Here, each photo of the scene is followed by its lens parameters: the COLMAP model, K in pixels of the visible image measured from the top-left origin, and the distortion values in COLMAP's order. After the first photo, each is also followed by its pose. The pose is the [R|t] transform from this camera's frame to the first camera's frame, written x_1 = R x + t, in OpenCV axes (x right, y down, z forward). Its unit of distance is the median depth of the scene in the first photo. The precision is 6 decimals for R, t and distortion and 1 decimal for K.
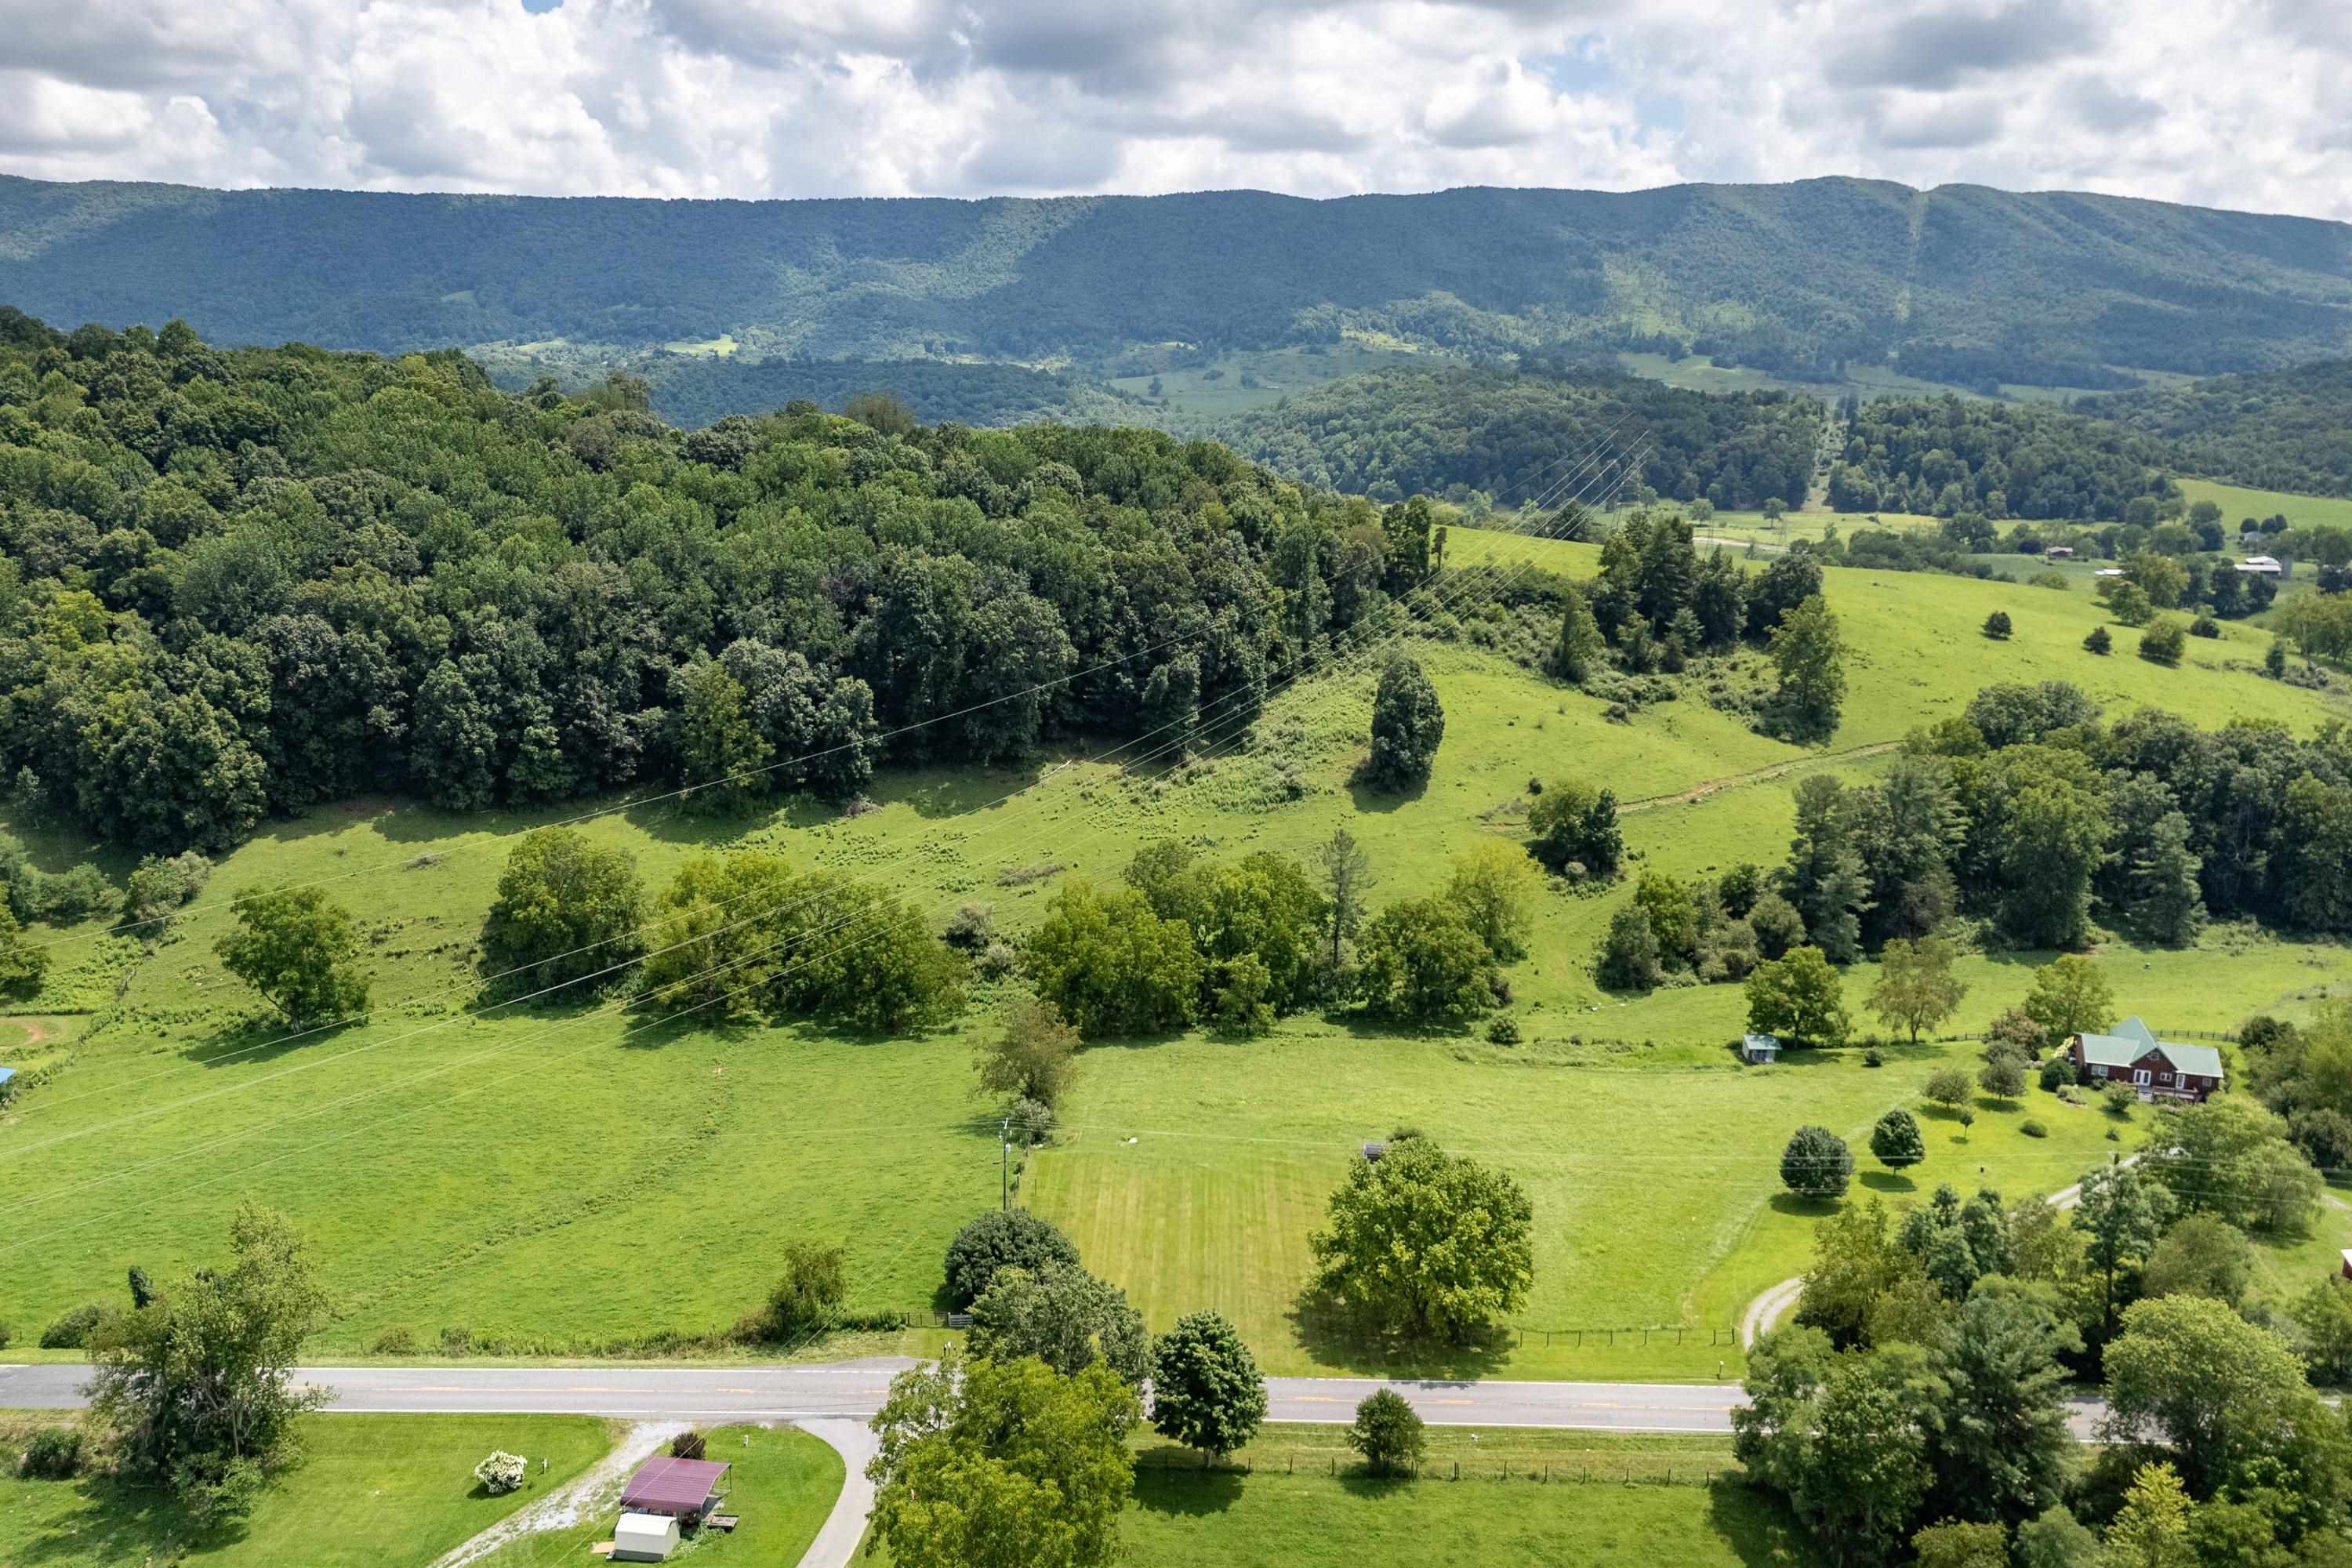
lens RADIAL K [[1733.6, 0, 1174.8], [0, 1733.6, 800.4], [0, 0, 1]] dist [0.067405, -0.068102]
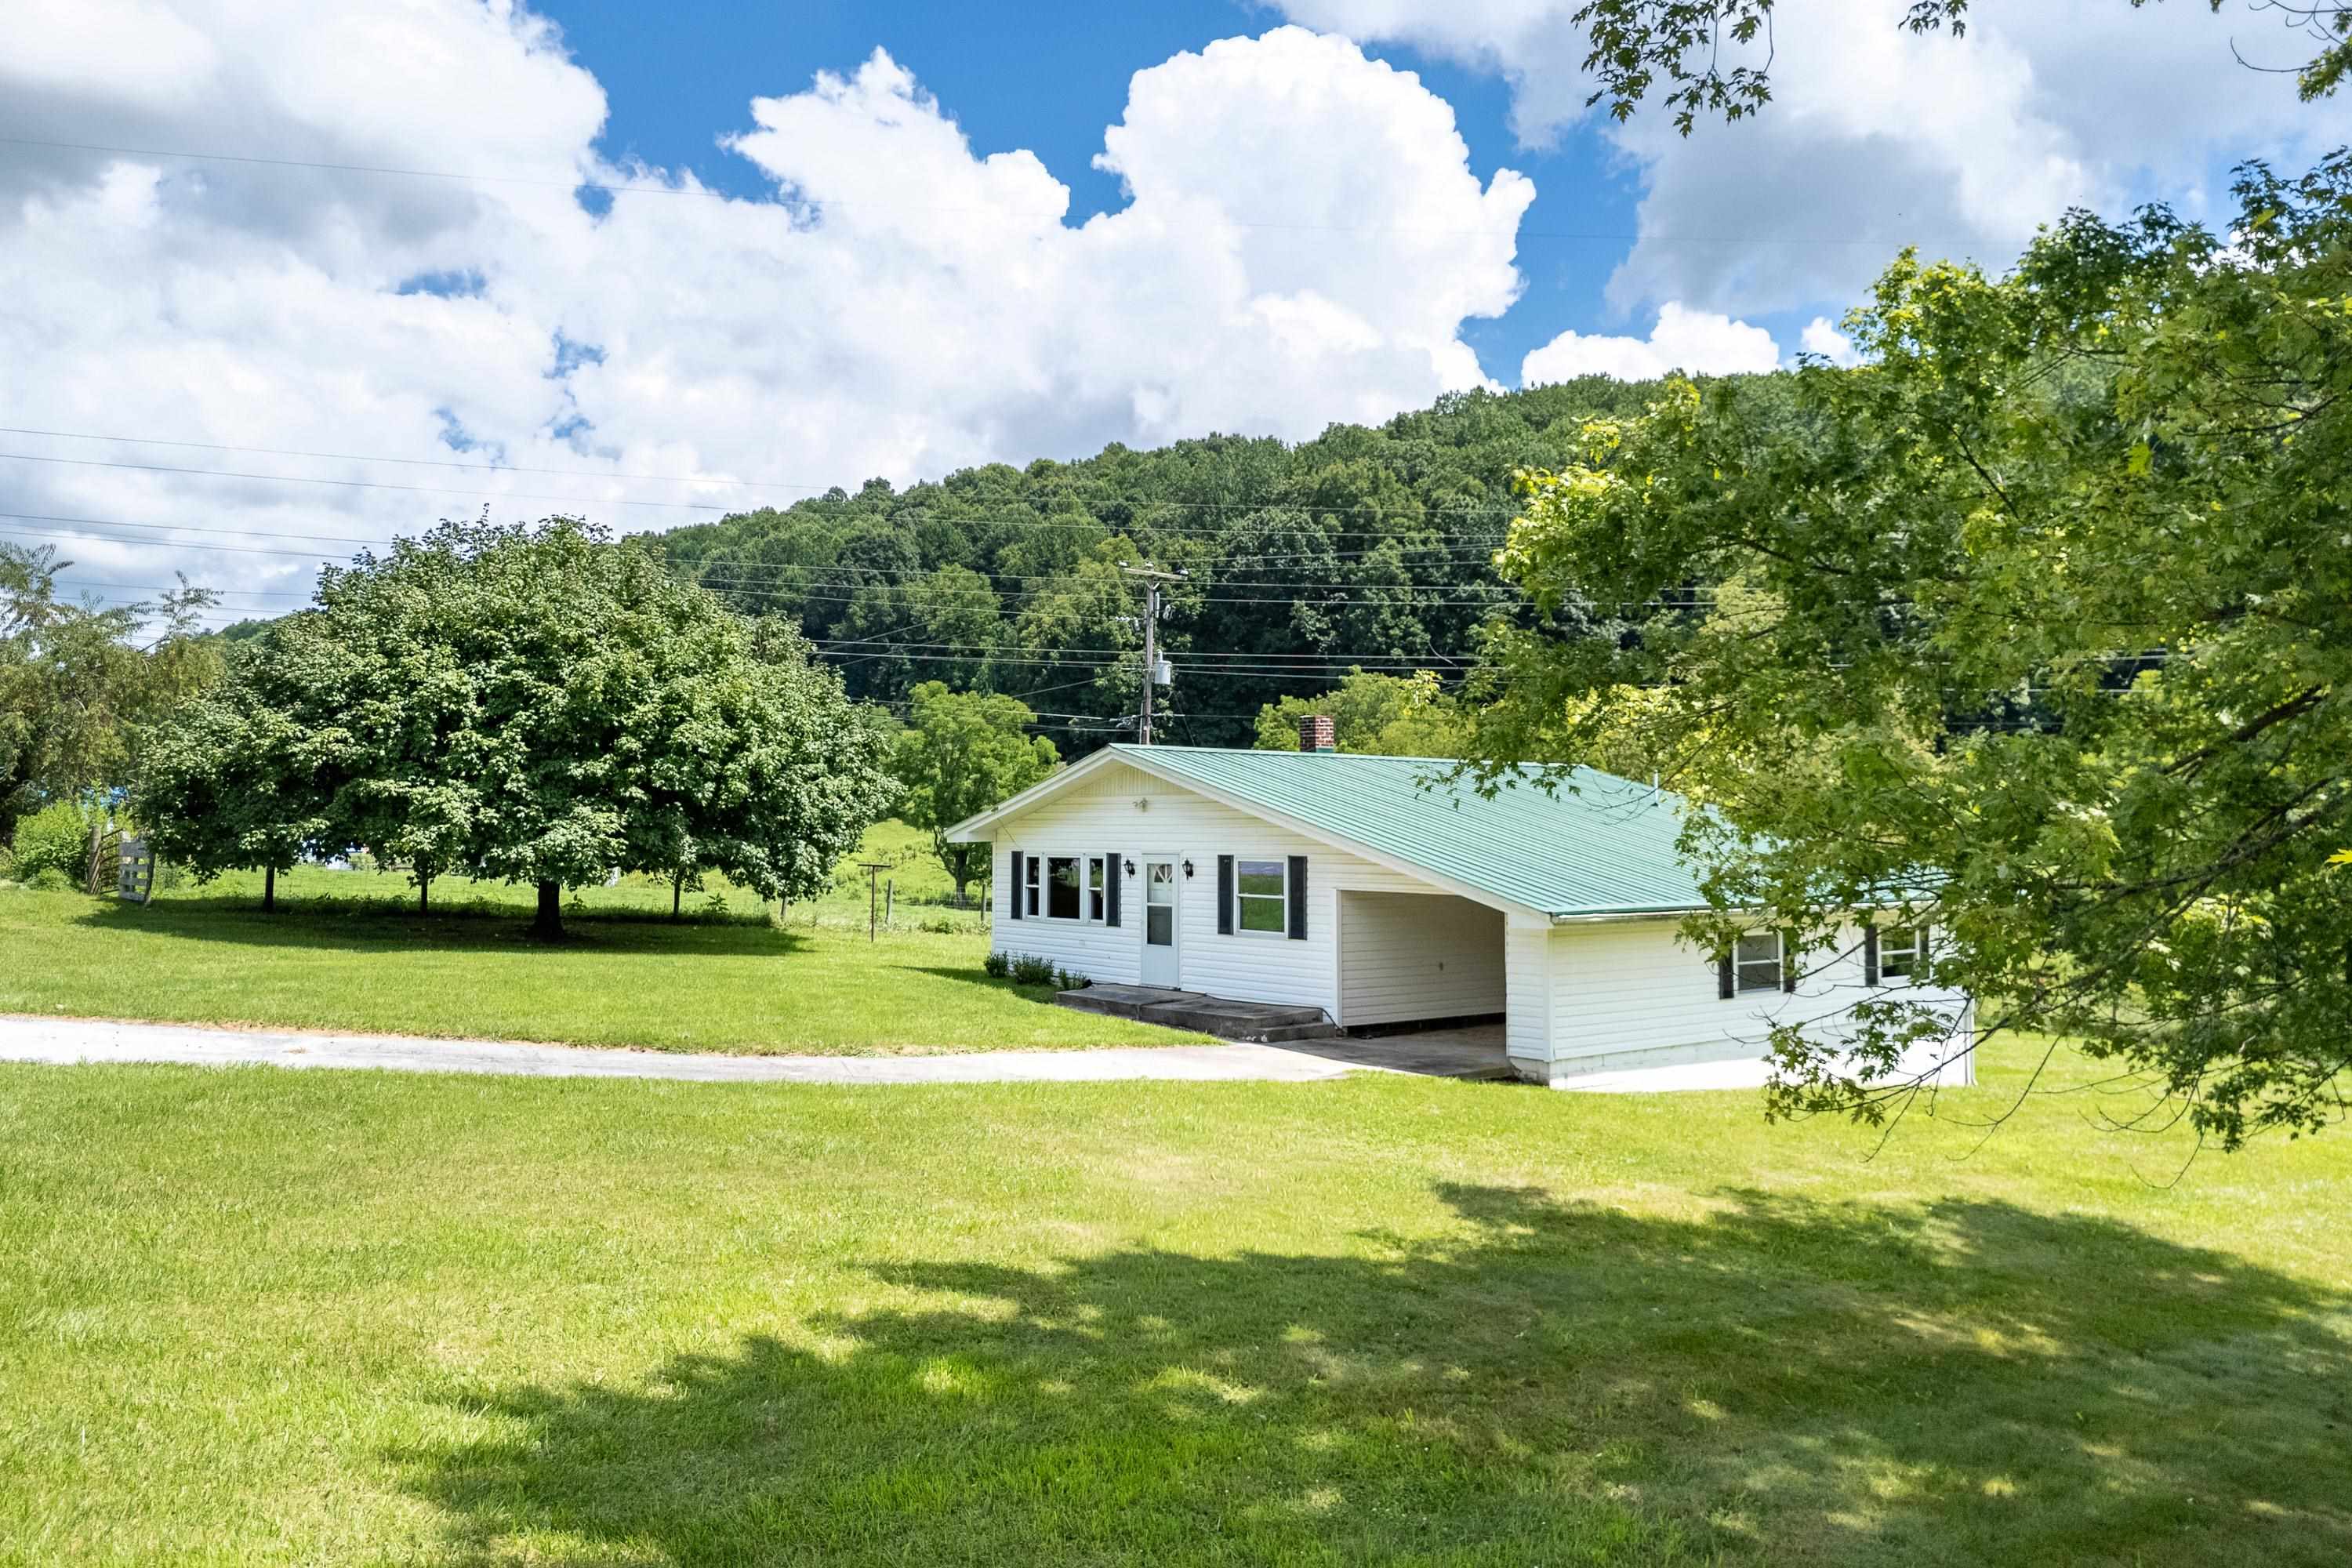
lens RADIAL K [[1733.6, 0, 1180.2], [0, 1733.6, 796.9], [0, 0, 1]] dist [0.067405, -0.068102]
pose [[0.641773, -0.019222, -0.766654, 0.065332], [-0.192630, 0.963595, -0.185413, 0.159641], [0.742308, 0.266673, 0.614706, 0.502759]]
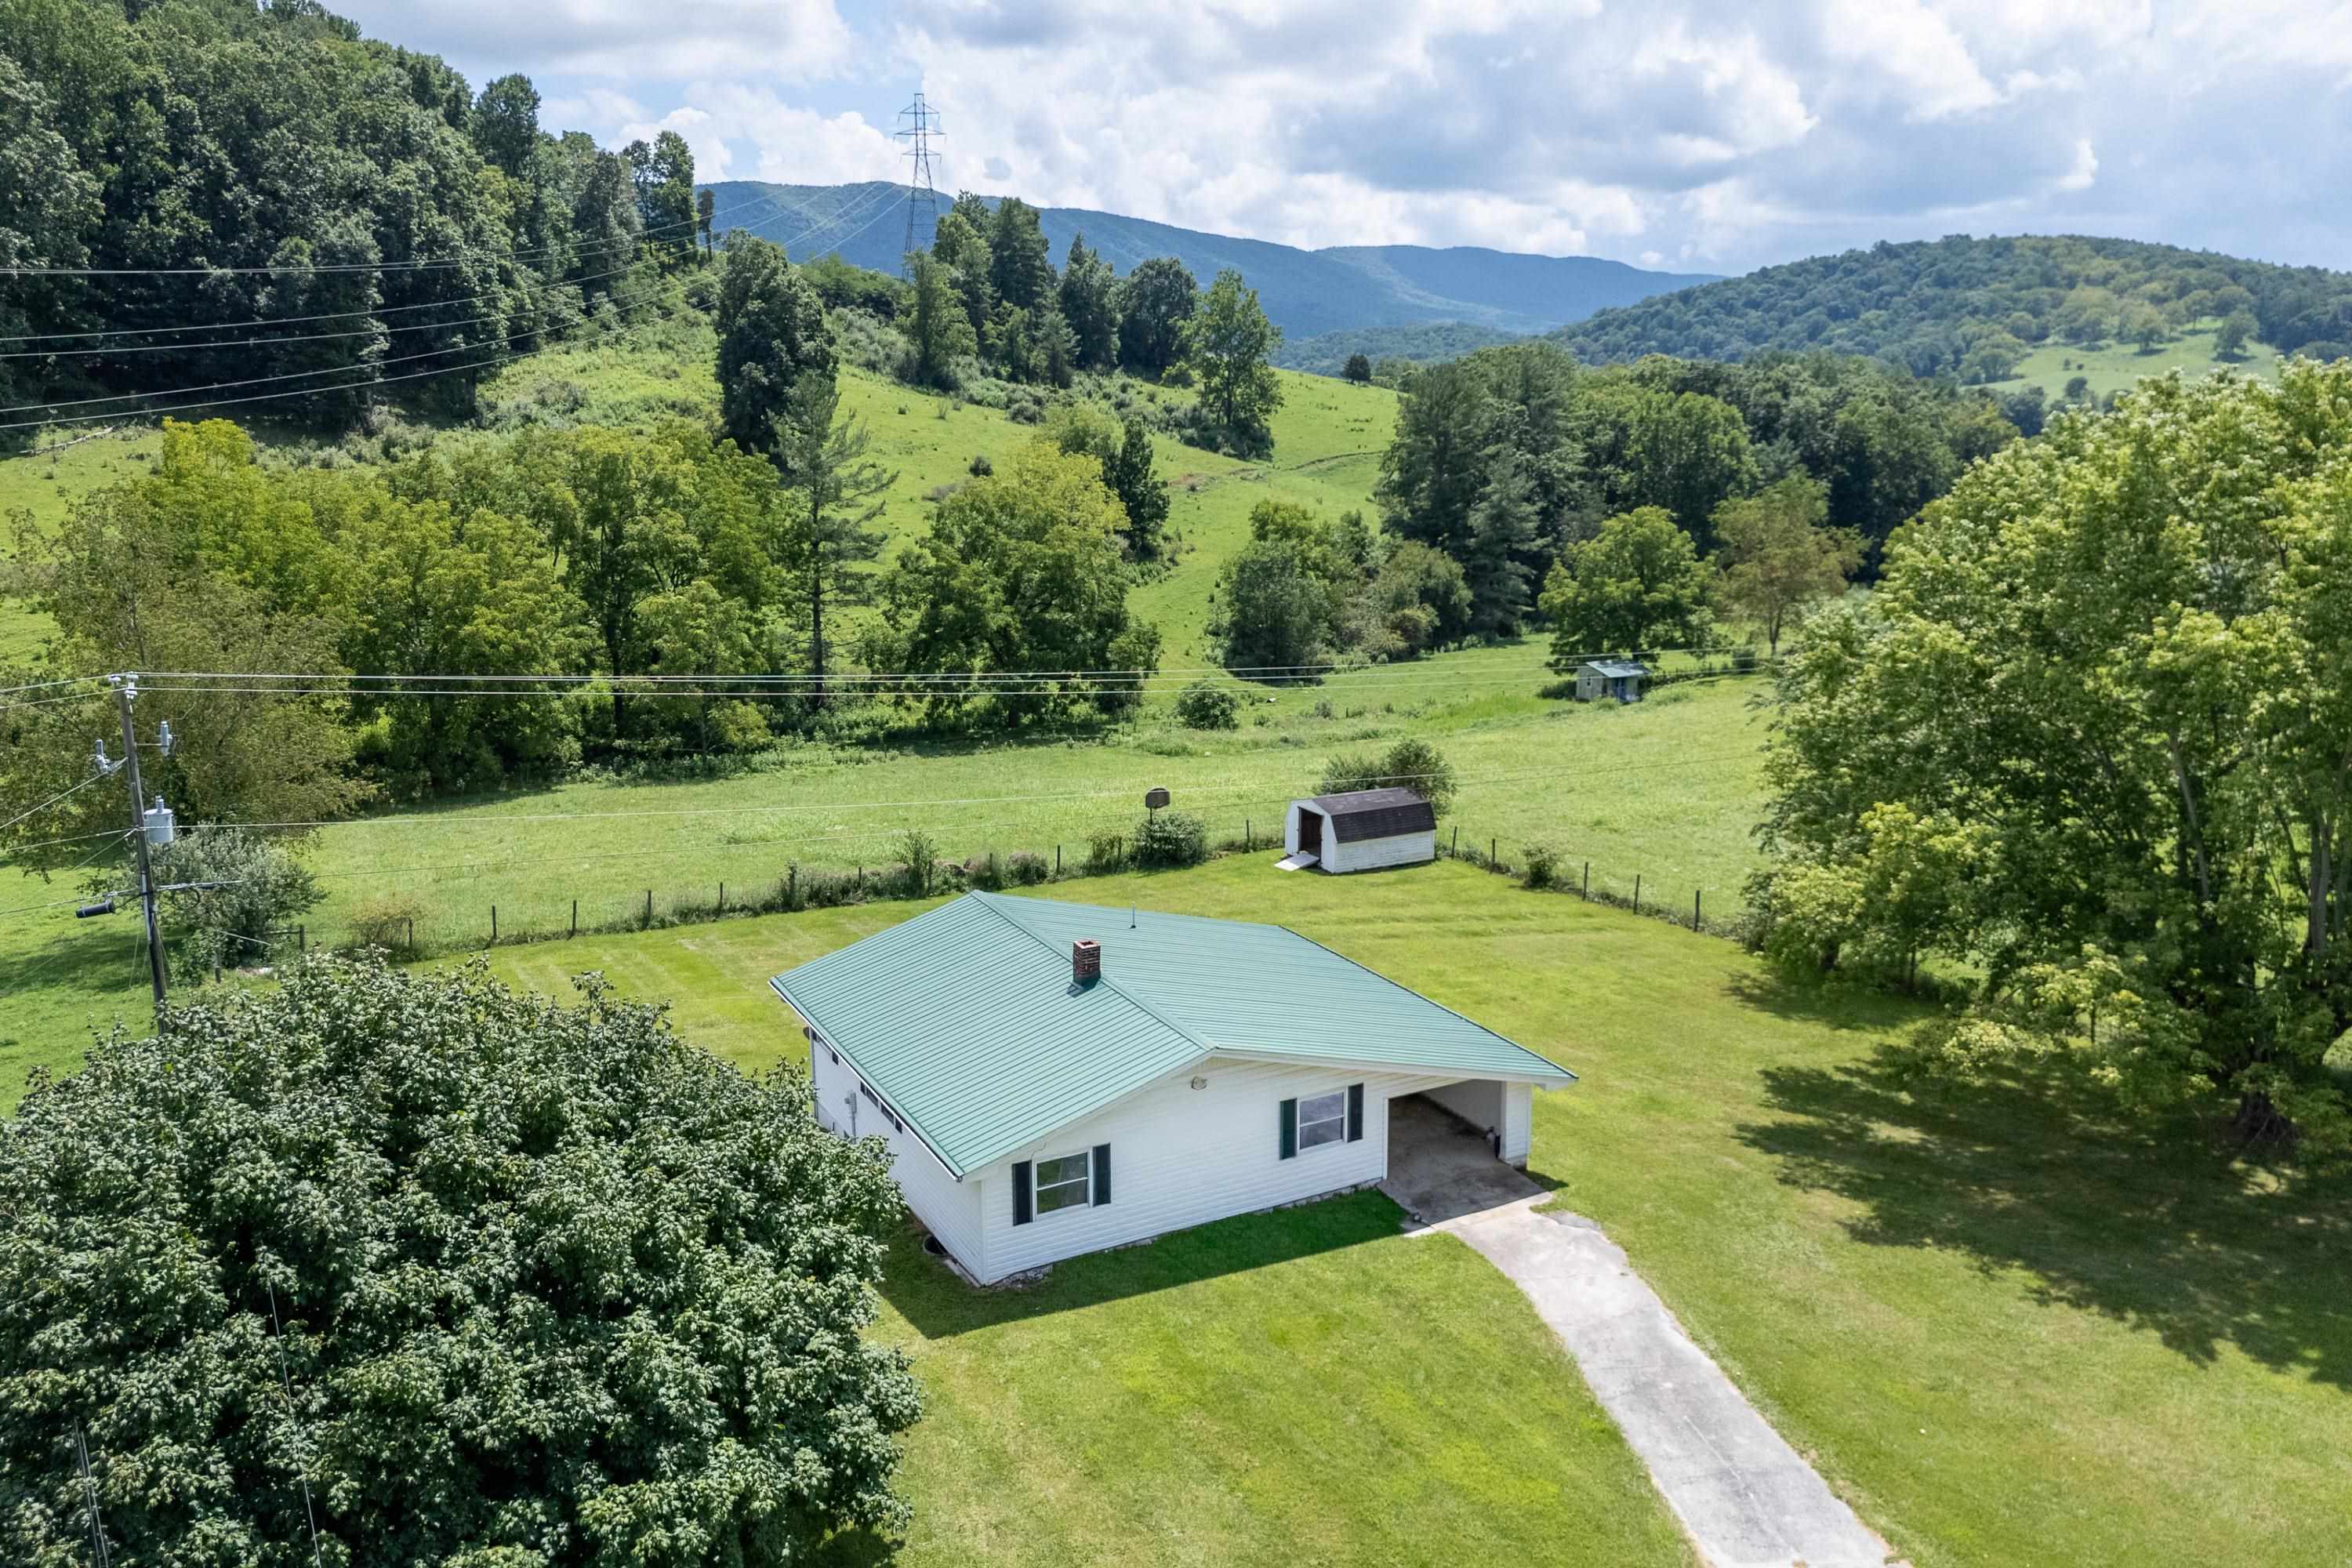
lens RADIAL K [[1733.6, 0, 1177.0], [0, 1733.6, 797.5], [0, 0, 1]] dist [0.067405, -0.068102]
pose [[0.870584, -0.122870, 0.476432, -0.053819], [0.132545, 0.991086, 0.013398, 0.125032], [-0.473831, 0.051485, 0.879109, 0.463085]]
